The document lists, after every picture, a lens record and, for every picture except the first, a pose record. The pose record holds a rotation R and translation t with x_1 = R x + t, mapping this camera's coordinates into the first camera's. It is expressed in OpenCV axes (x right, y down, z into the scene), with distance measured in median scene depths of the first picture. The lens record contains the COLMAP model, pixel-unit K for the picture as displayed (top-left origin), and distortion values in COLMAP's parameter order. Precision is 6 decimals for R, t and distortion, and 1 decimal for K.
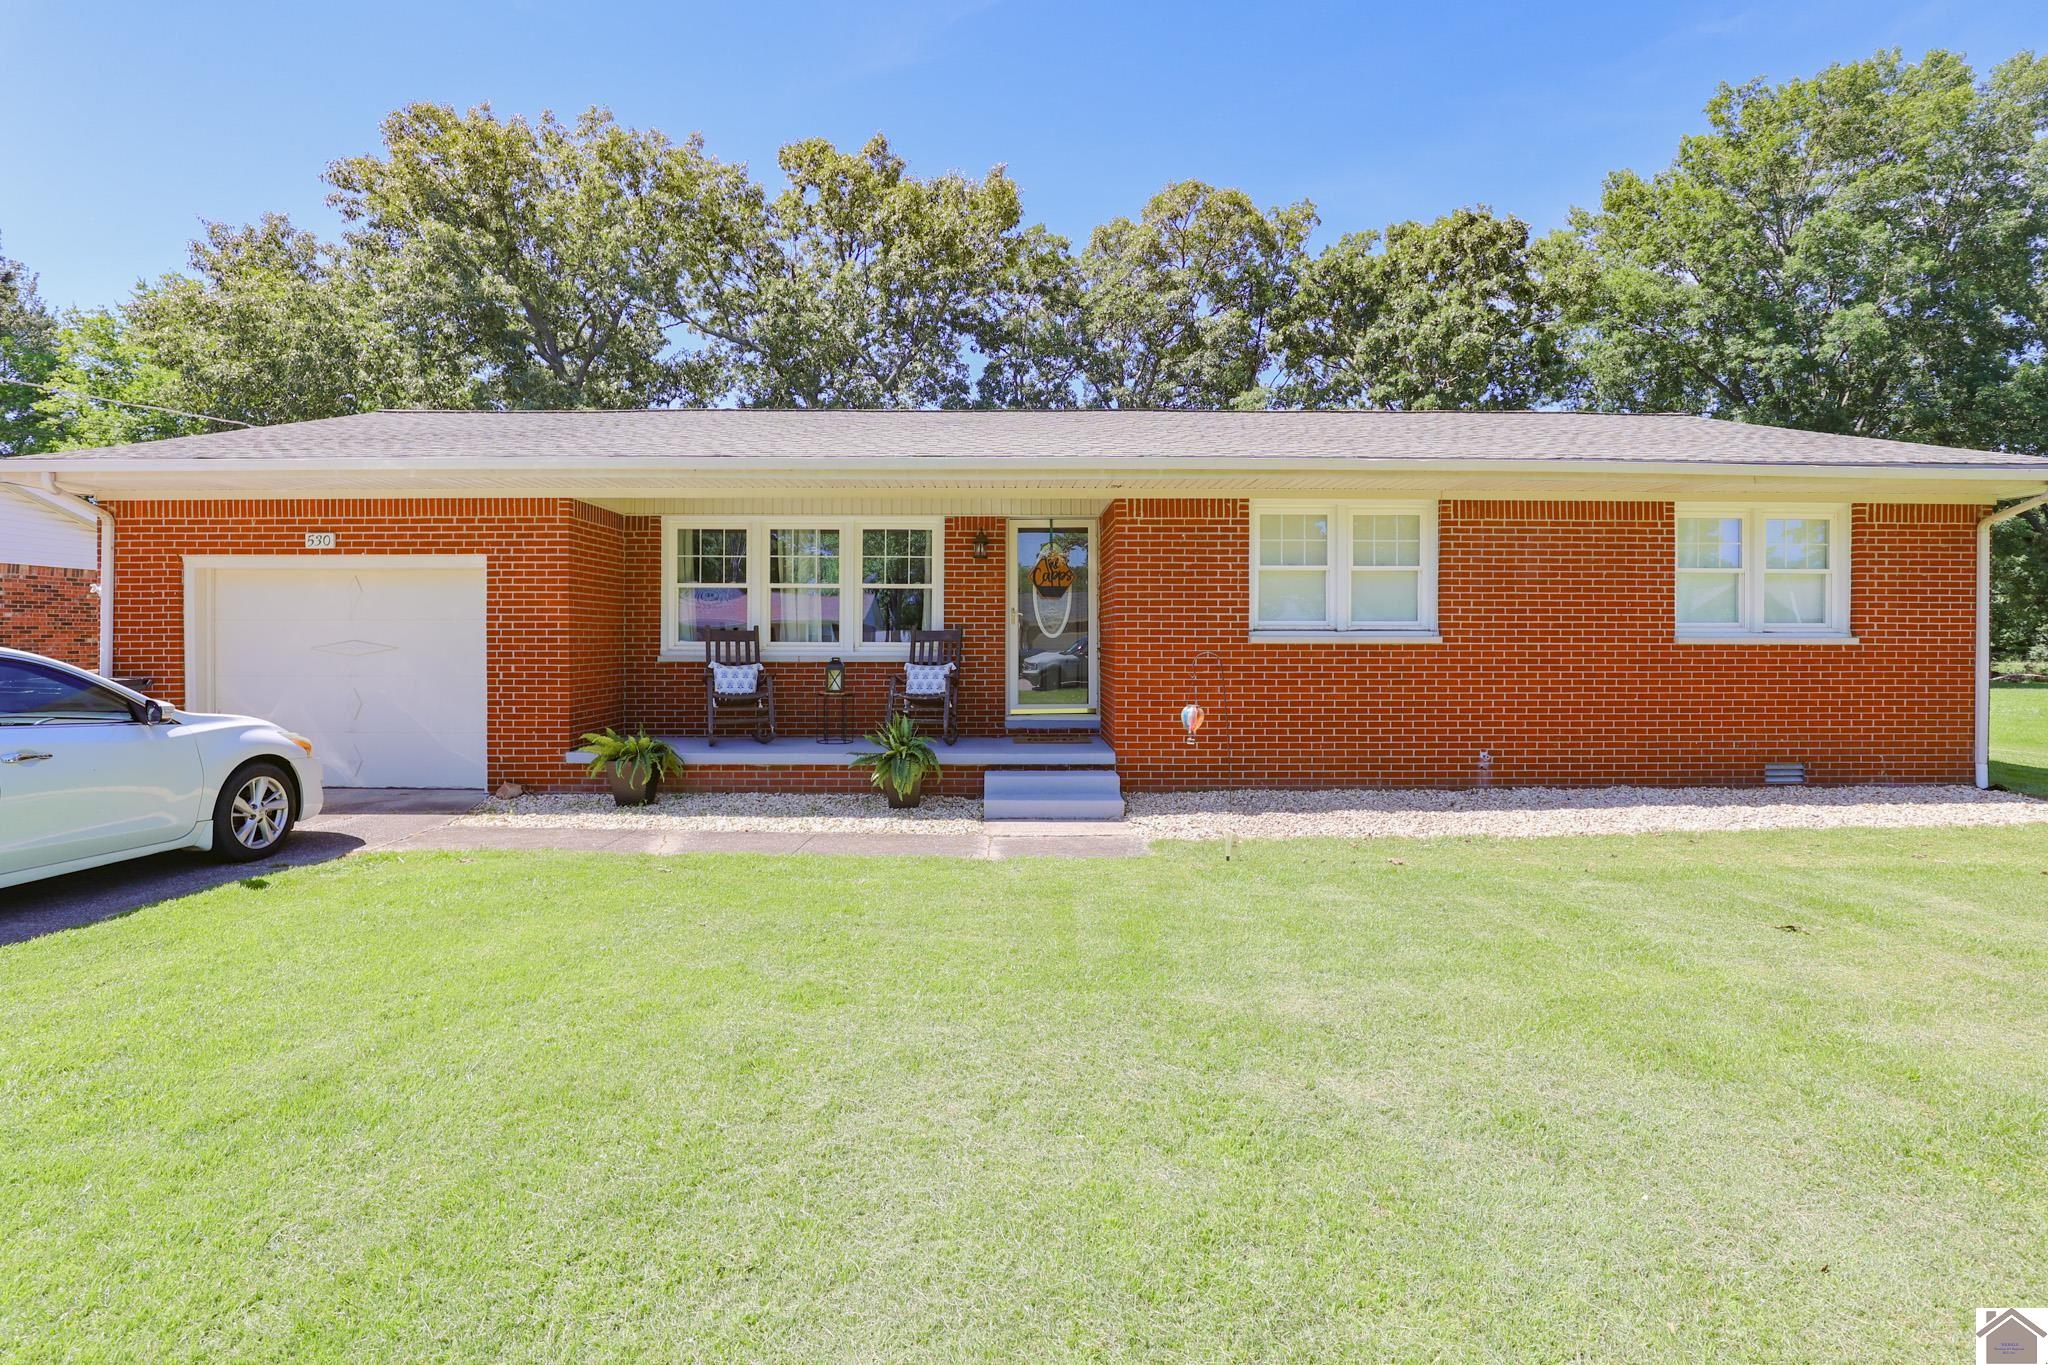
lens RADIAL K [[940.1, 0, 978.6], [0, 940.1, 649.9], [0, 0, 1]] dist [-0.032206, 0.008817]
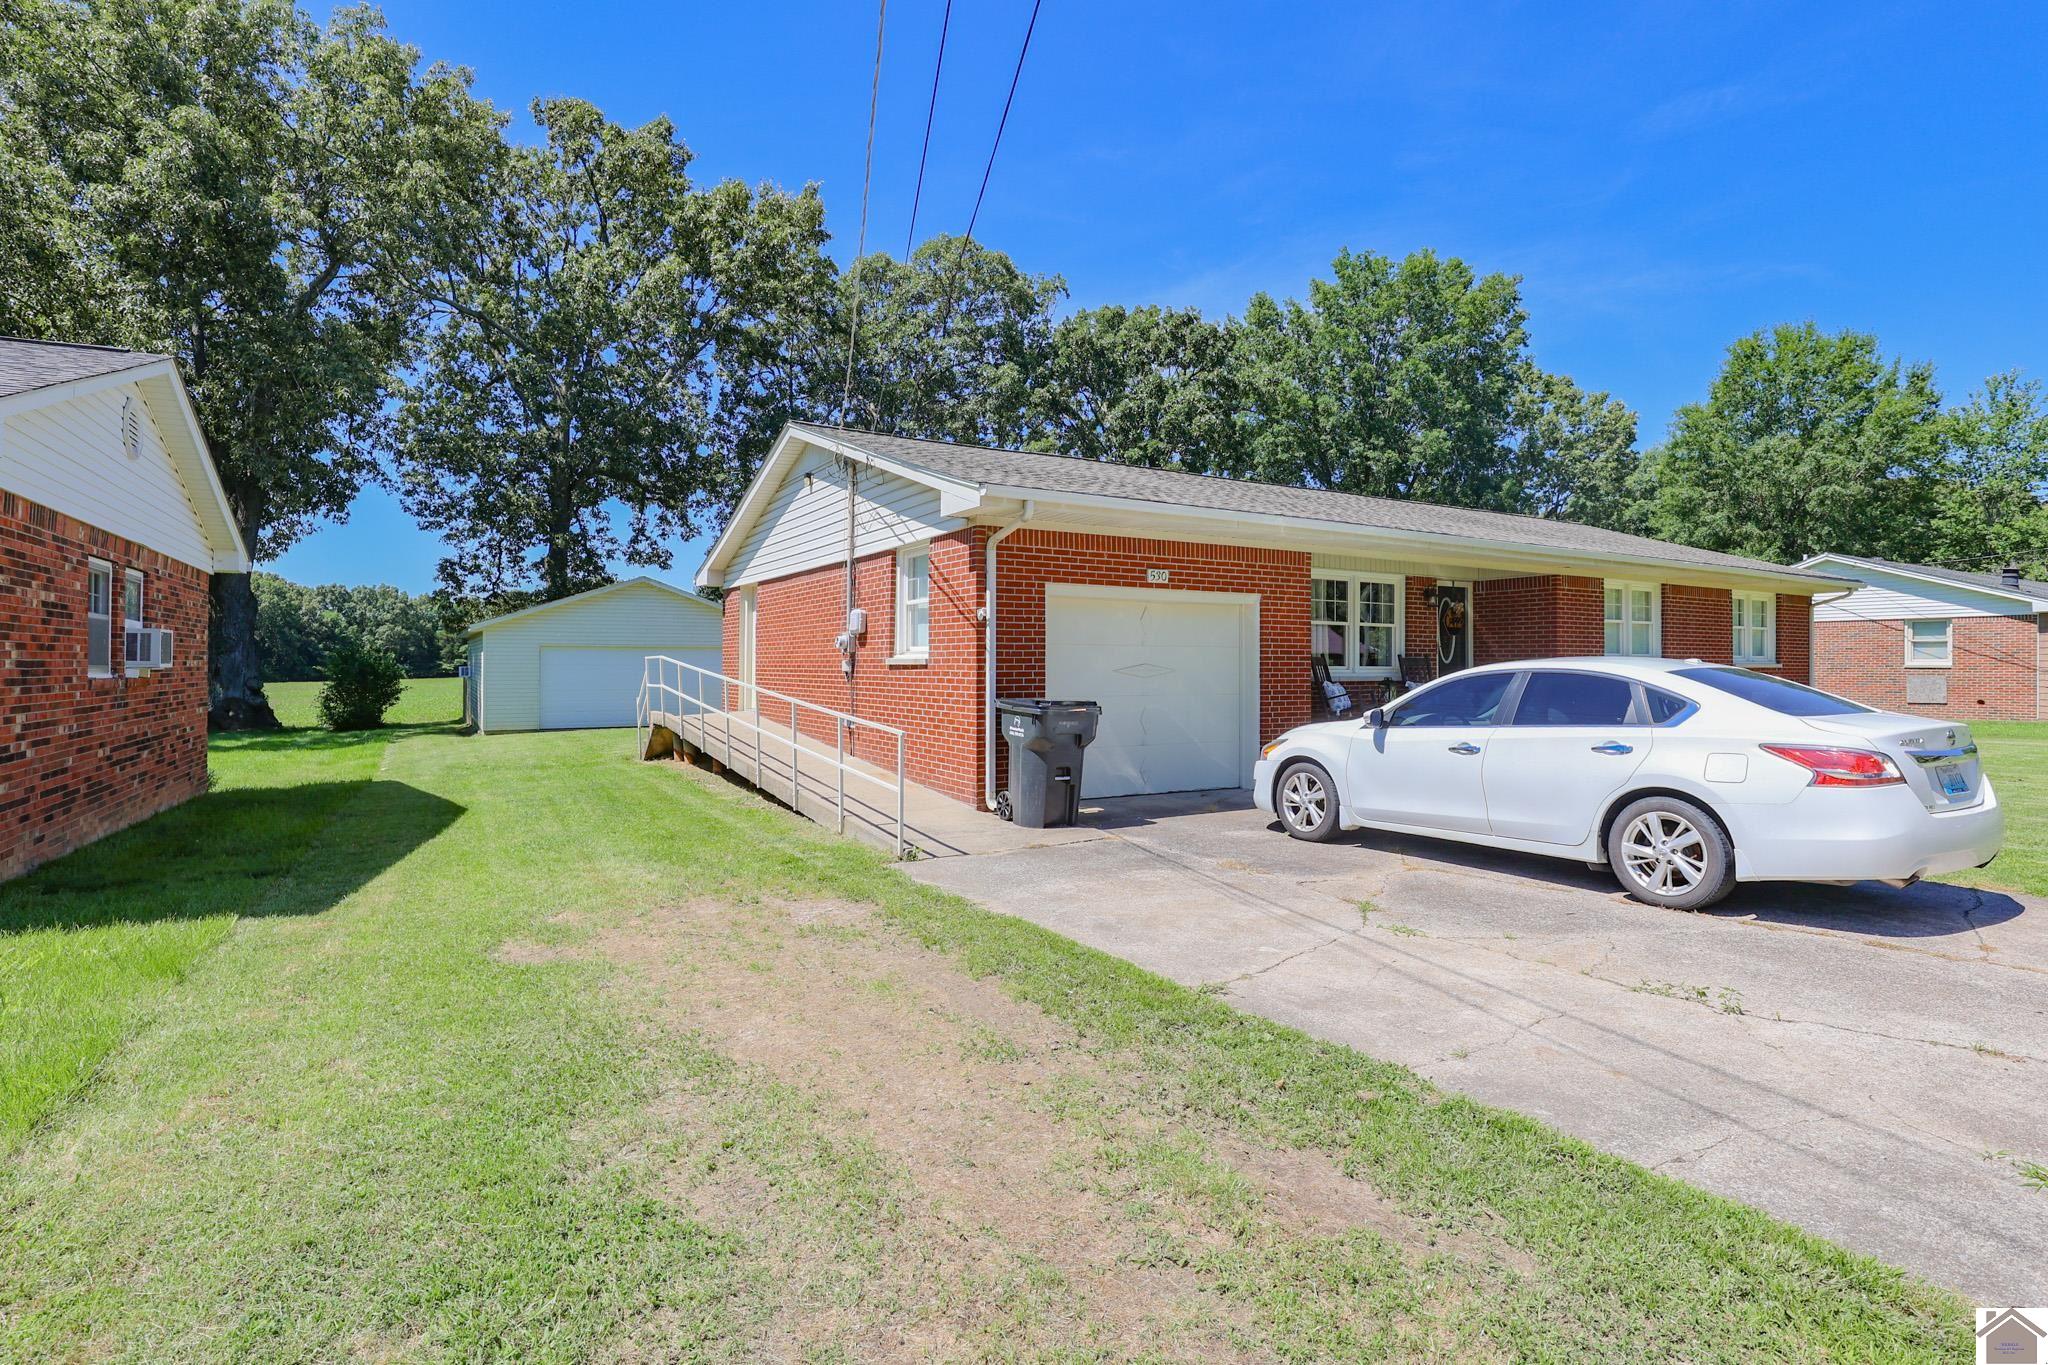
lens RADIAL K [[965.2, 0, 957.0], [0, 965.2, 671.7], [0, 0, 1]] dist [-0.037856, 0.007217]
pose [[0.893091, 0.001978, 0.449871, -1.242308], [-0.002333, 0.999997, 0.000233, 0.000103], [-0.449869, -0.001258, 0.893093, 0.044882]]
